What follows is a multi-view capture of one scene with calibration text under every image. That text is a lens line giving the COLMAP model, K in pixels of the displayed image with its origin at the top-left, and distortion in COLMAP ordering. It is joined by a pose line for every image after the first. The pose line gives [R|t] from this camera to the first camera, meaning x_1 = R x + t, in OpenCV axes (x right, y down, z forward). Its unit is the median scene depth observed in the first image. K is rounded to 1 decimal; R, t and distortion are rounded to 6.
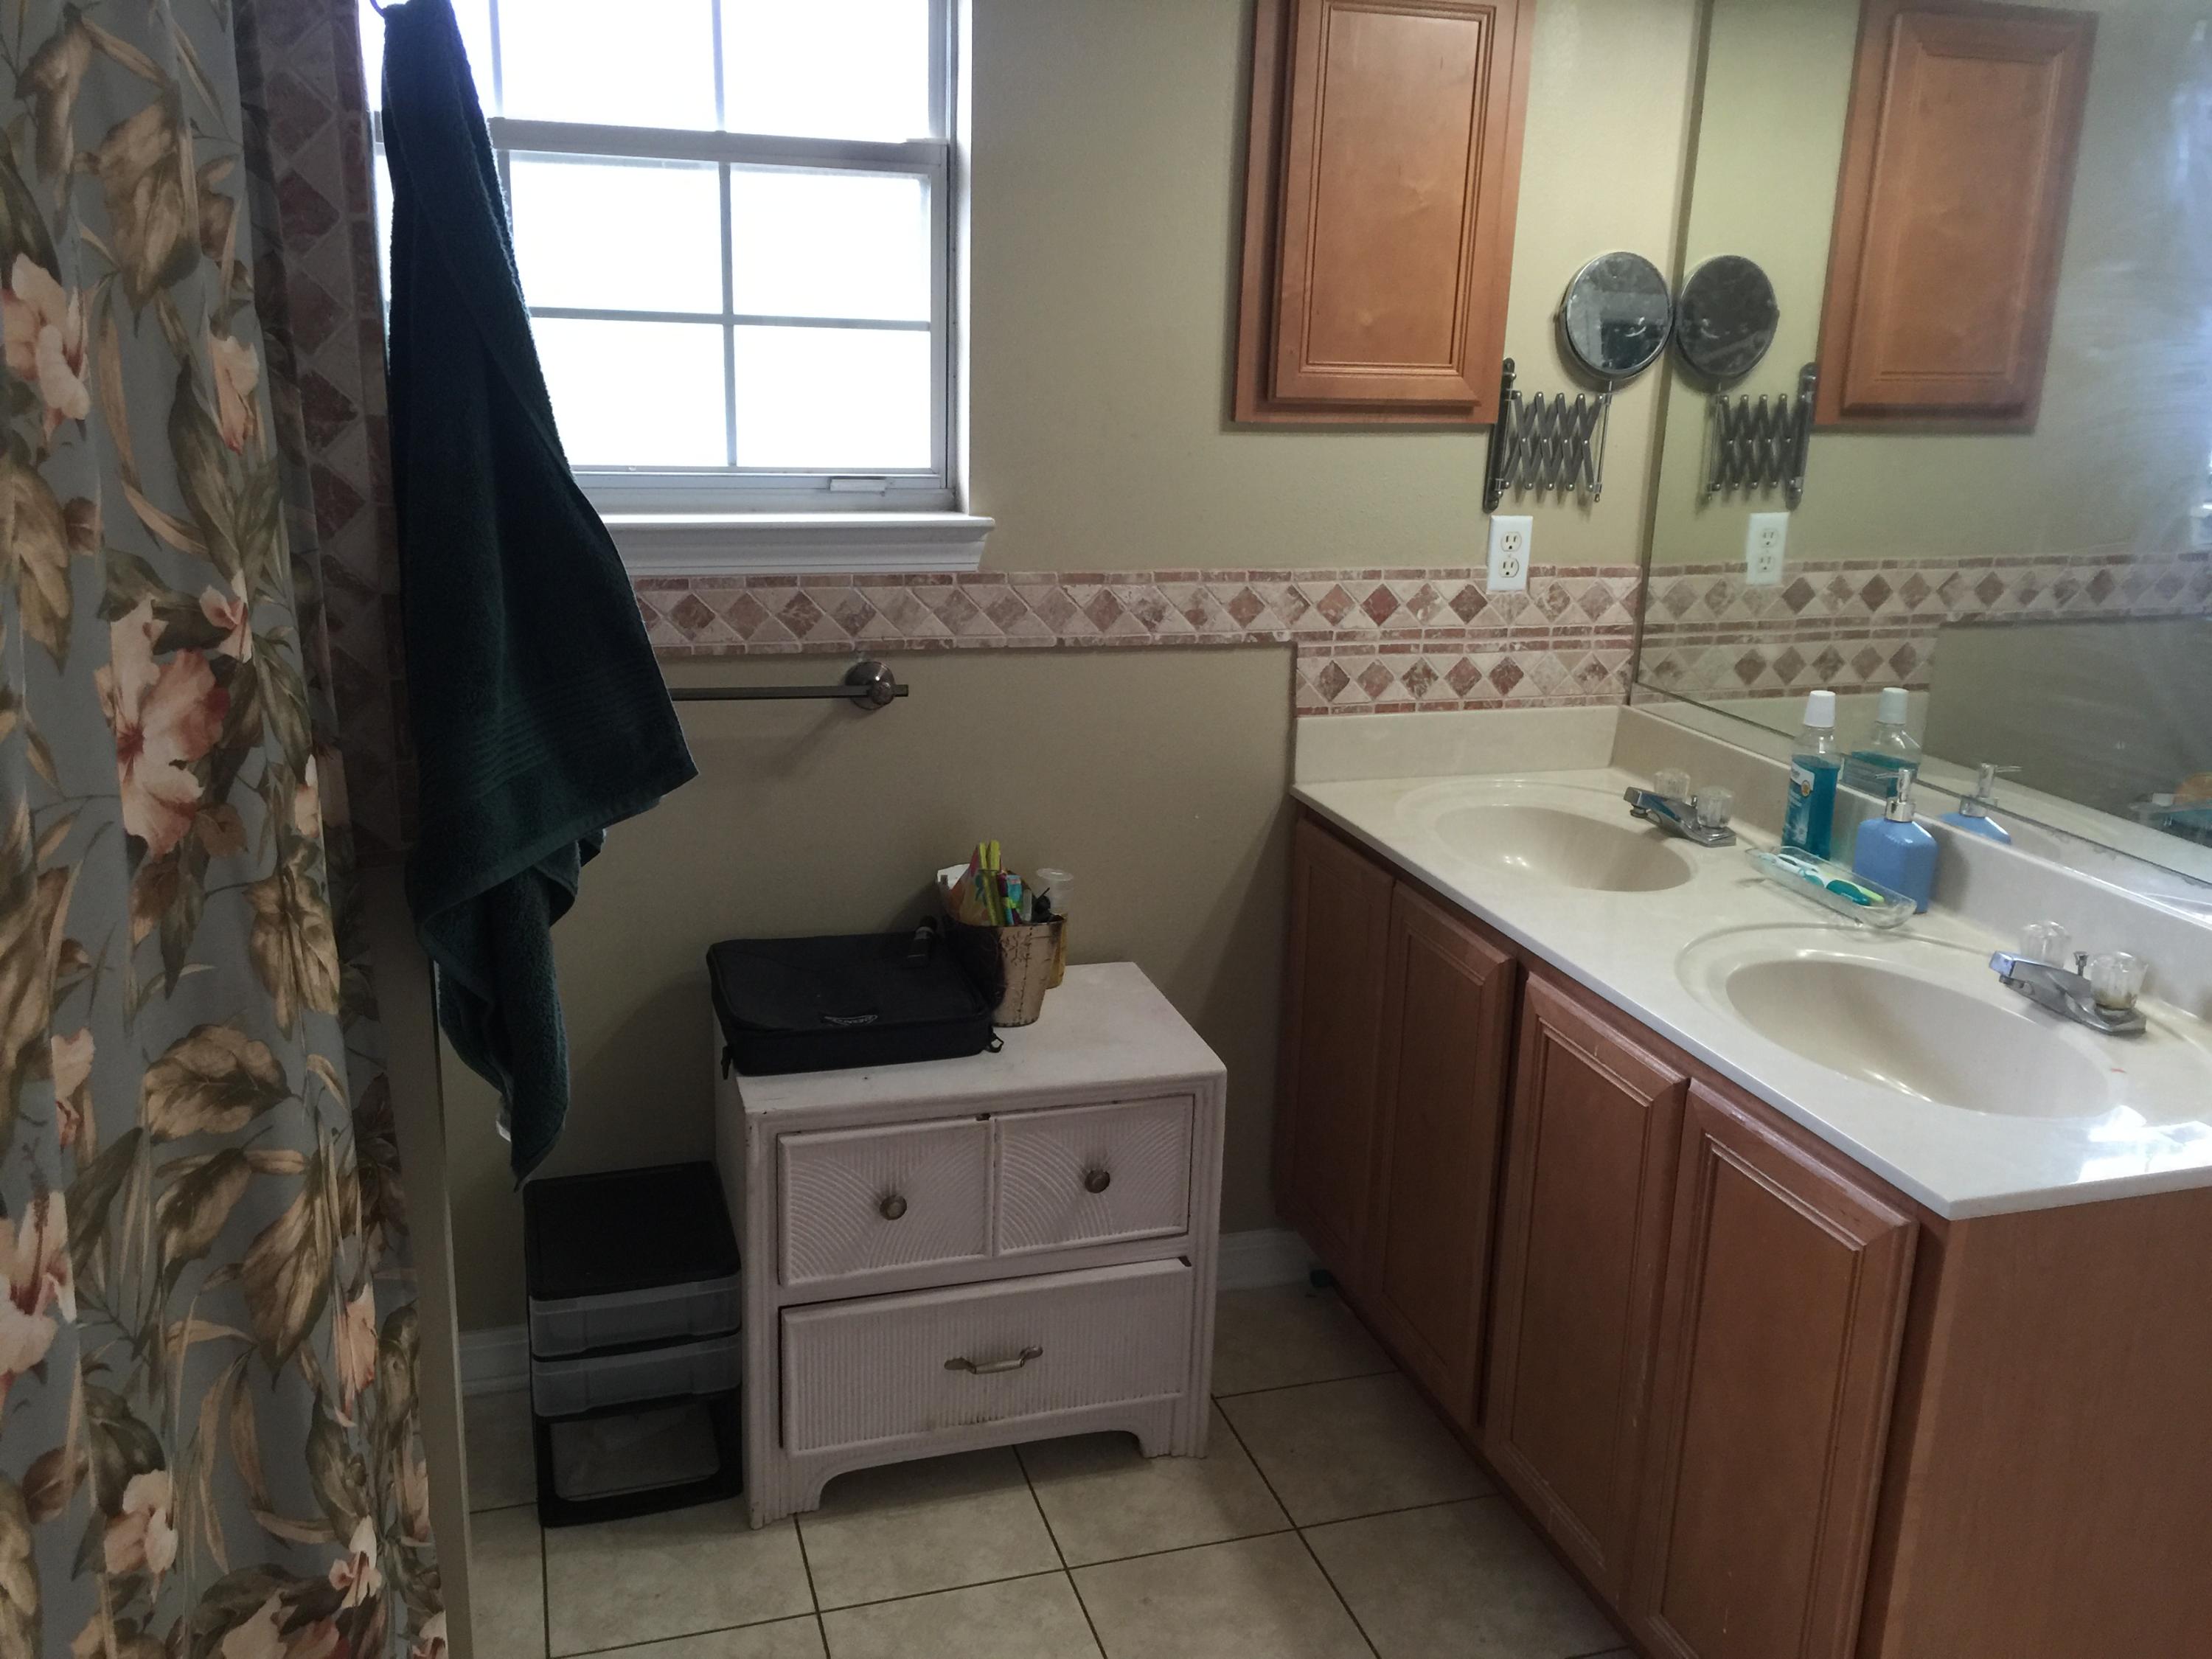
lens RADIAL K [[1917.3, 0, 1124.1], [0, 1917.3, 822.6], [0, 0, 1]] dist [0.102985, -0.151278]
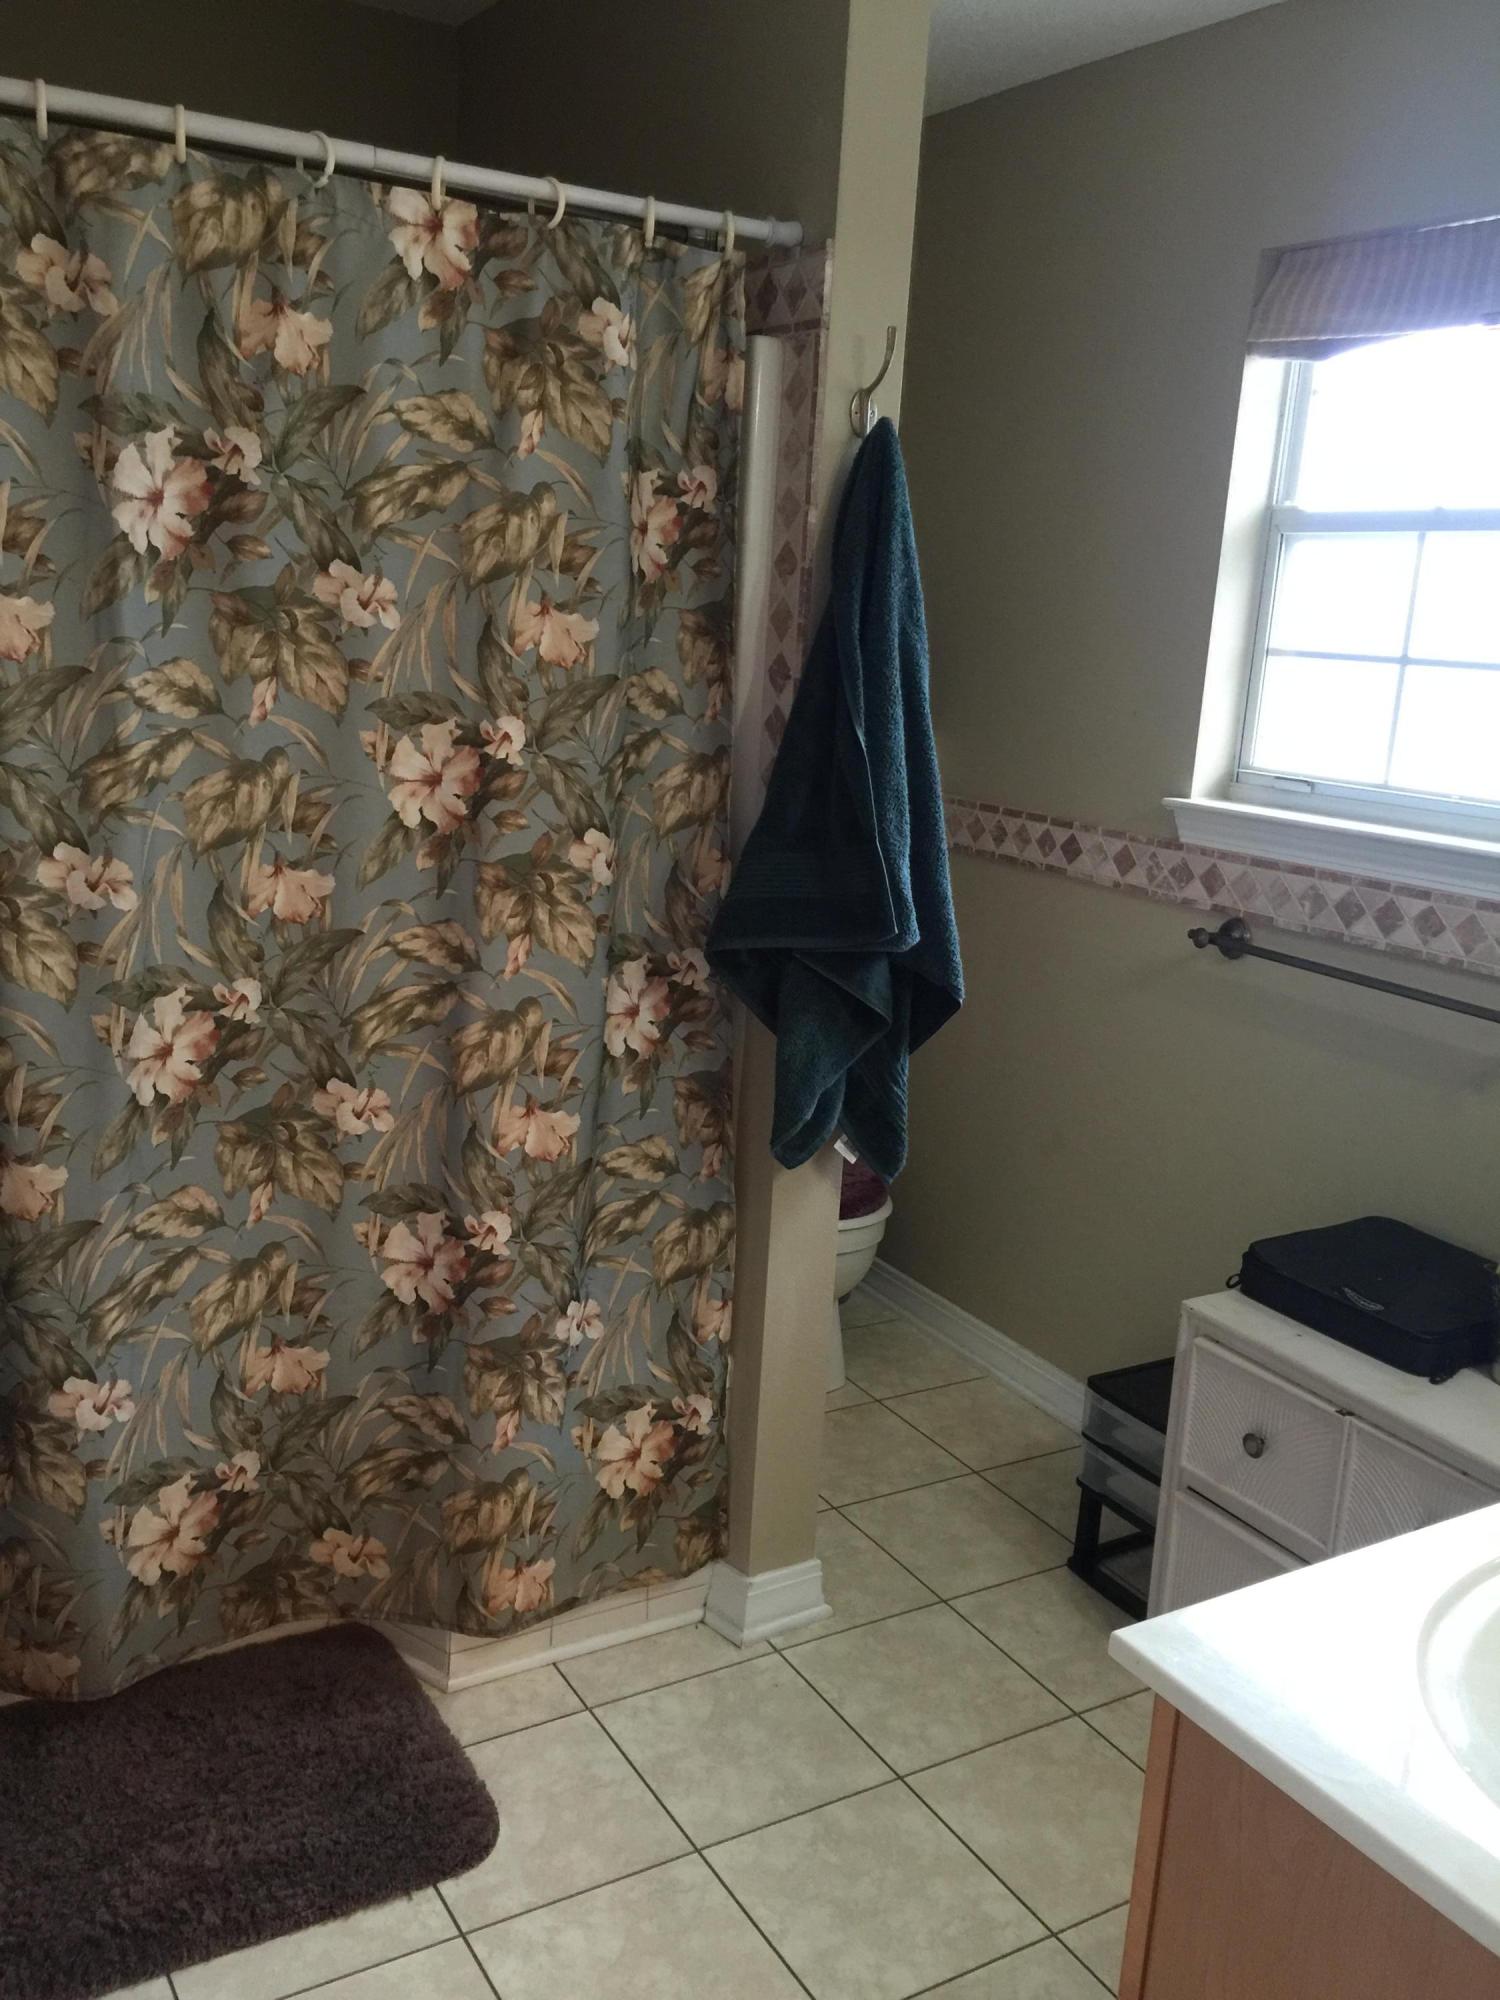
lens RADIAL K [[1733.5, 0, 761.2], [0, 1733.5, 1007.5], [0, 0, 1]] dist [0.102985, -0.151278]
pose [[0.215035, 0.193985, -0.957147, 1.398244], [-0.306879, 0.943852, 0.122346, -0.138442], [0.927138, 0.267419, 0.262491, 0.789359]]
